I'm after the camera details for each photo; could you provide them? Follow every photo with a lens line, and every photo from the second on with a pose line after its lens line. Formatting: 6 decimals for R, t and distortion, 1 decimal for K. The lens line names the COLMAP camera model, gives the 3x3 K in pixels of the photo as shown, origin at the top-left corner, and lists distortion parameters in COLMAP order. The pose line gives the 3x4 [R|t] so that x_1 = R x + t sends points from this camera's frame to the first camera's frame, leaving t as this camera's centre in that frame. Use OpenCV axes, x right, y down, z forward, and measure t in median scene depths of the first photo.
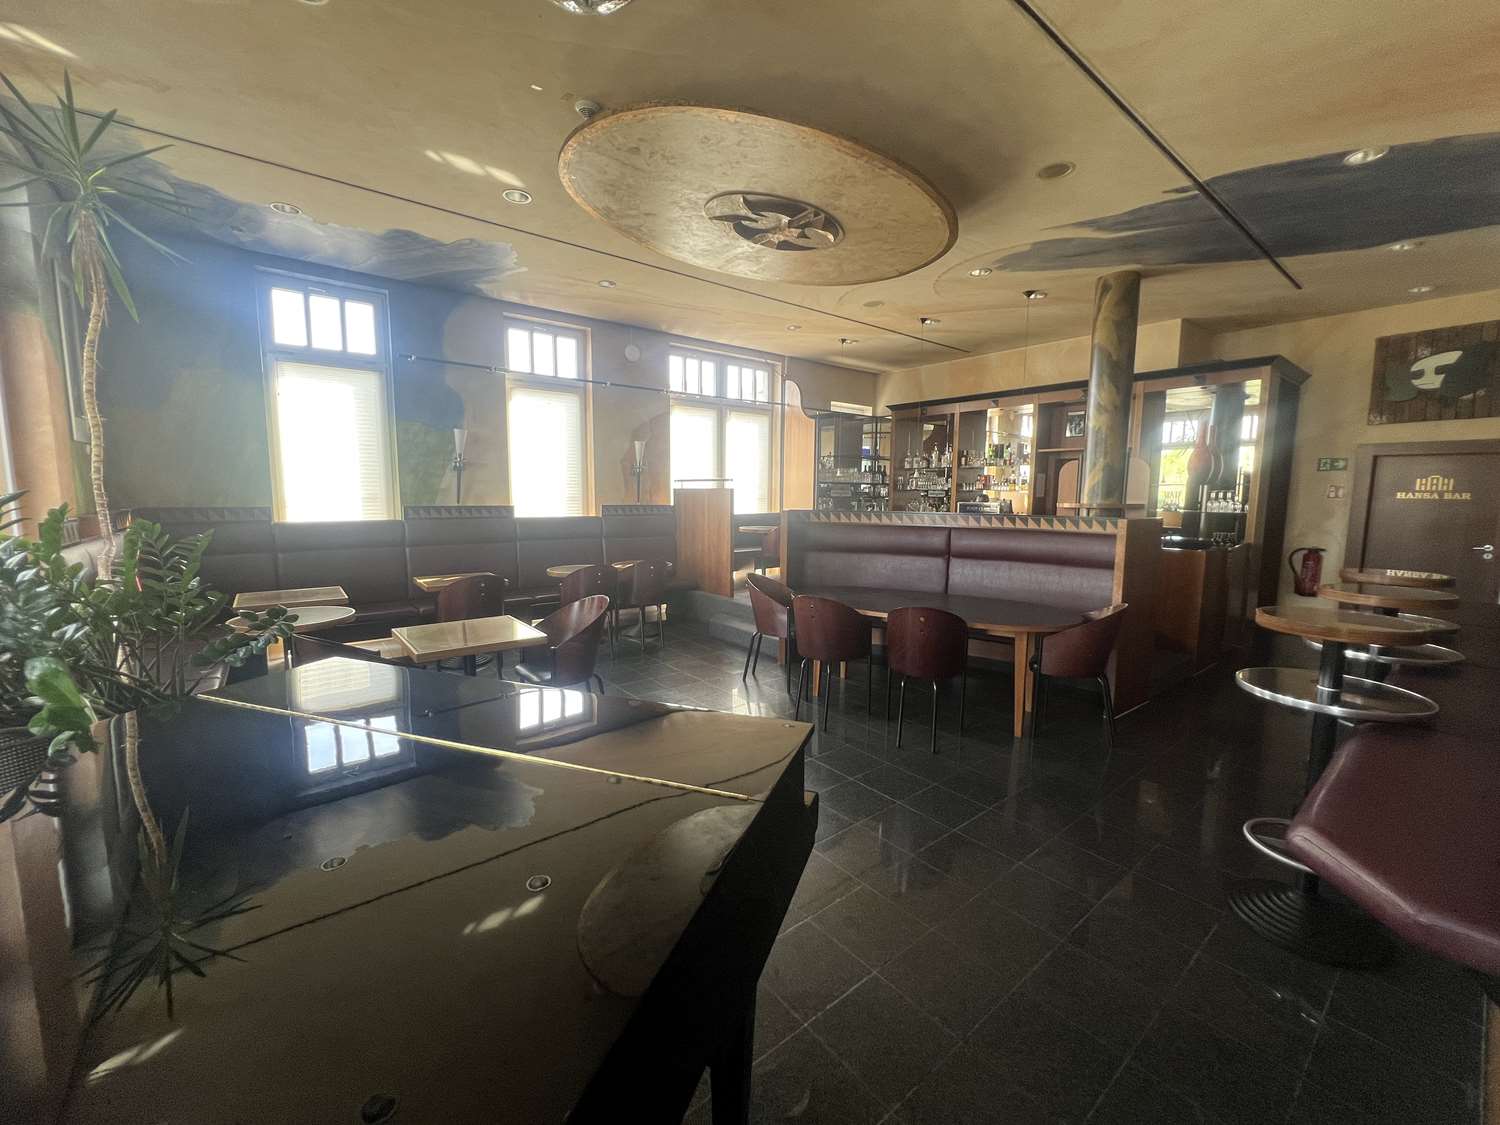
lens RADIAL K [[604.0, 0, 750.0], [0, 604.0, 562.5], [0, 0, 1]] dist [0.000035, 0.000000]
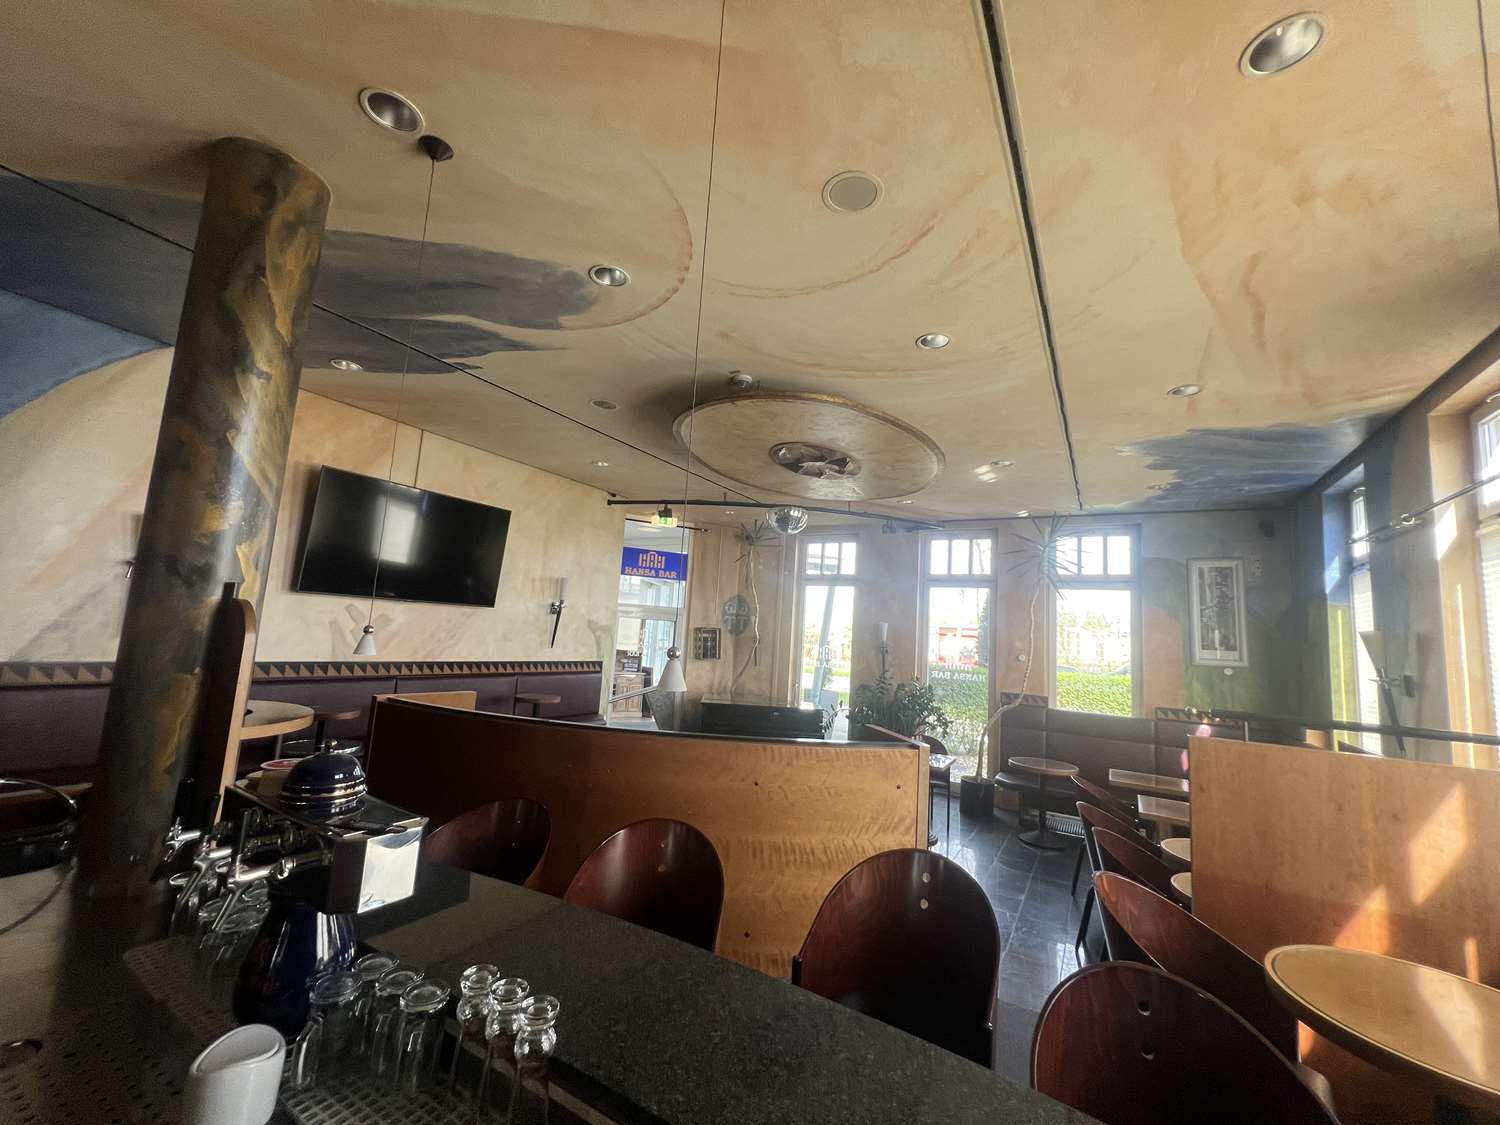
lens RADIAL K [[604.0, 0, 750.0], [0, 604.0, 562.5], [0, 0, 1]] dist [0.000035, 0.000000]
pose [[-0.931887, -0.112522, -0.344857, 0.560736], [-0.115803, 0.993210, -0.011142, -0.318892], [0.343769, 0.029552, -0.938589, 2.064343]]
